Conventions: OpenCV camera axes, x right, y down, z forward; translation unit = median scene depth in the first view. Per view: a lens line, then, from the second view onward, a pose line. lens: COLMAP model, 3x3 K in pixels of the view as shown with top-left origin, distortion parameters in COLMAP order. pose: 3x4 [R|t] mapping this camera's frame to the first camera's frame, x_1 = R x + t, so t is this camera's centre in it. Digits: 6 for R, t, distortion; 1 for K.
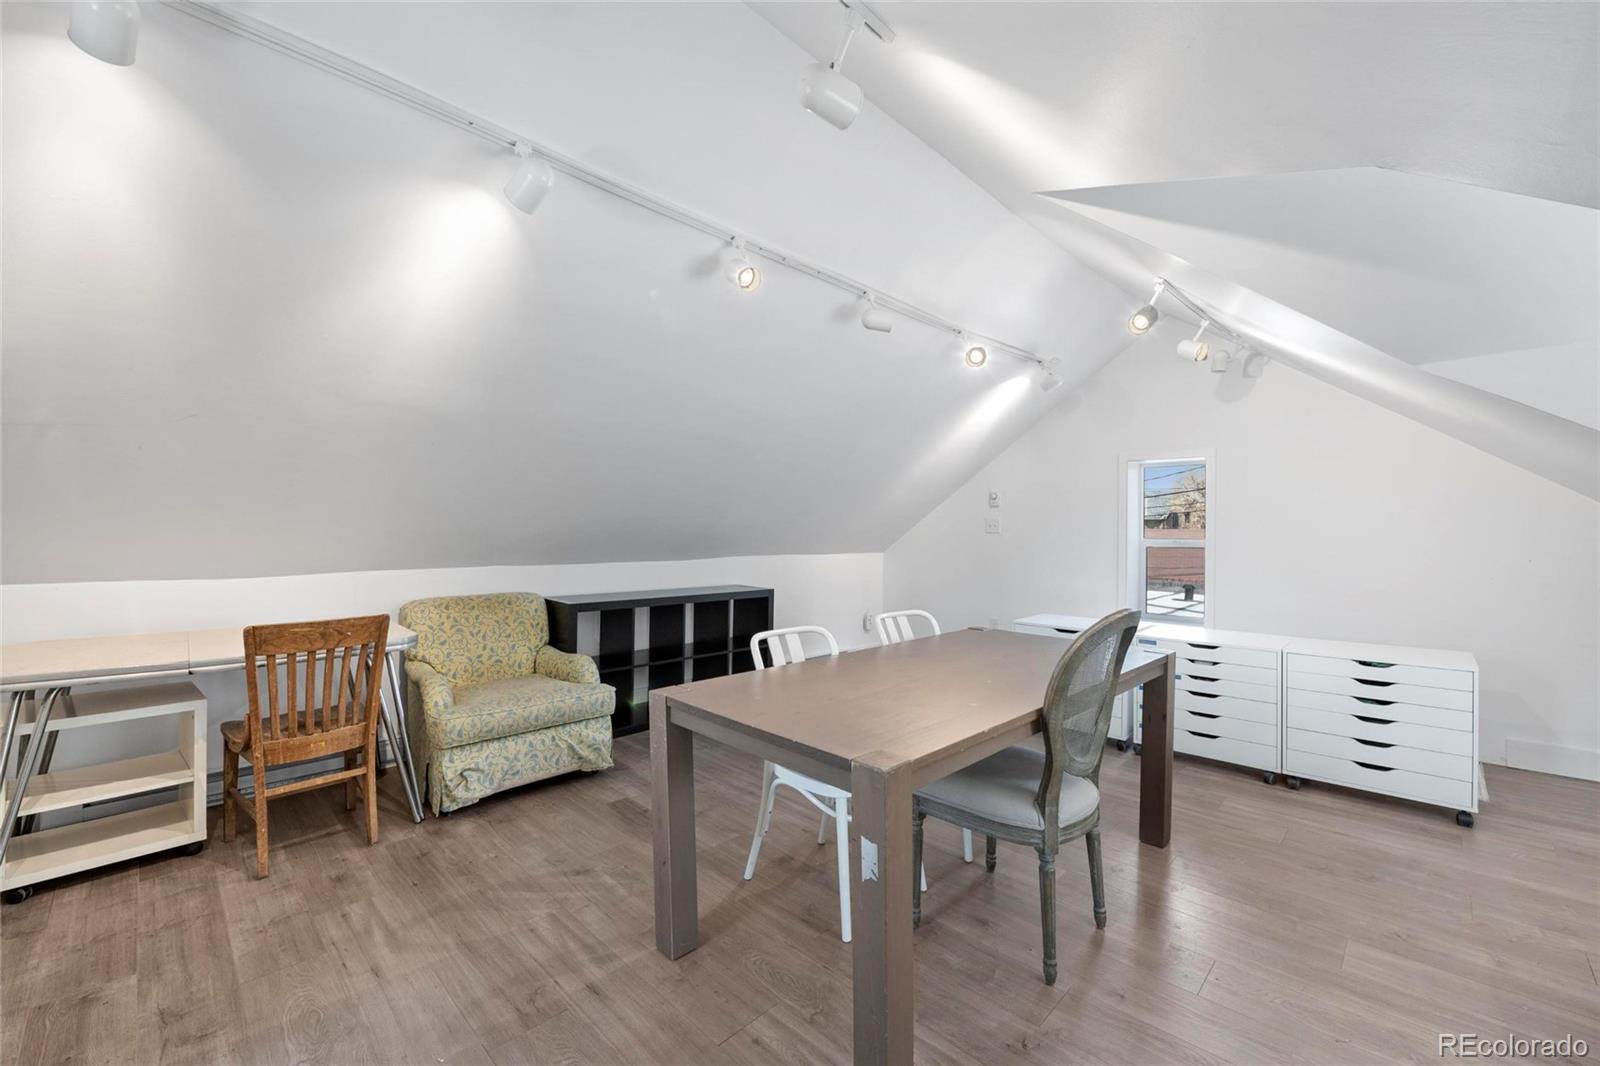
lens RADIAL K [[663.5, 0, 800.0], [0, 663.5, 533.0], [0, 0, 1]] dist [-0.017804, 0.000154]
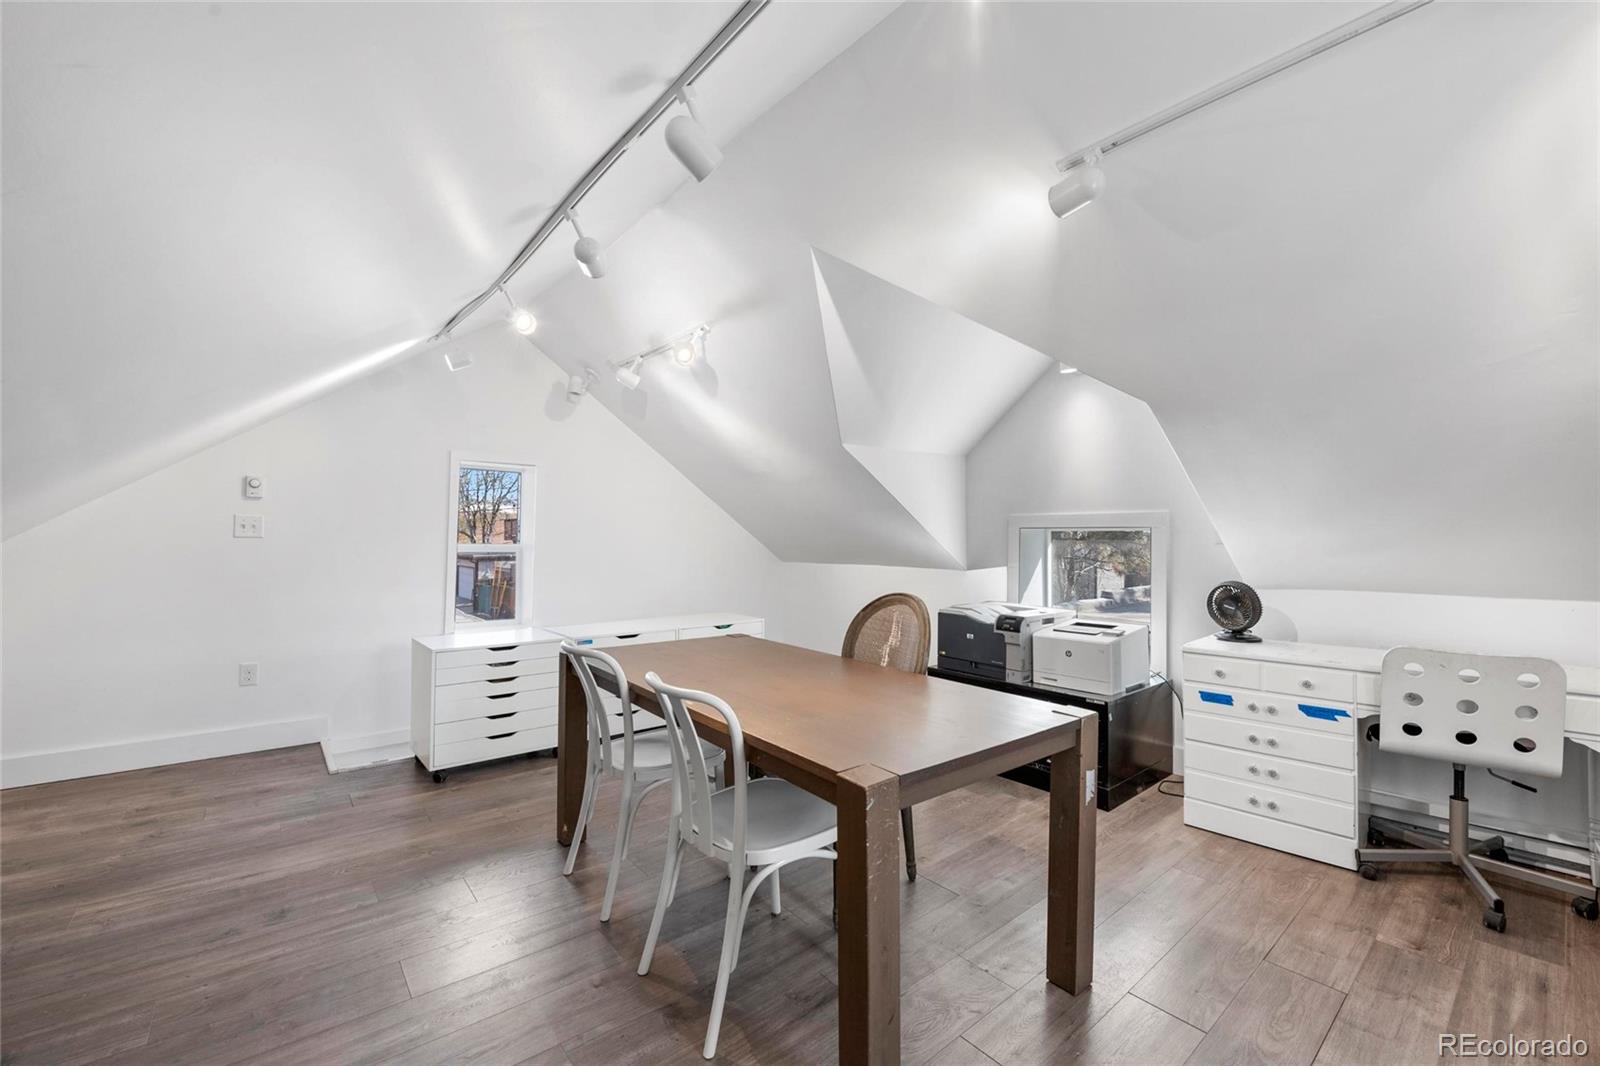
lens RADIAL K [[663.5, 0, 800.0], [0, 663.5, 533.0], [0, 0, 1]] dist [-0.017804, 0.000154]
pose [[0.131880, 0.015130, 0.991150, -0.330453], [0.001704, 0.999879, -0.015490, 0.008547], [-0.991264, 0.003732, 0.131838, 0.384567]]
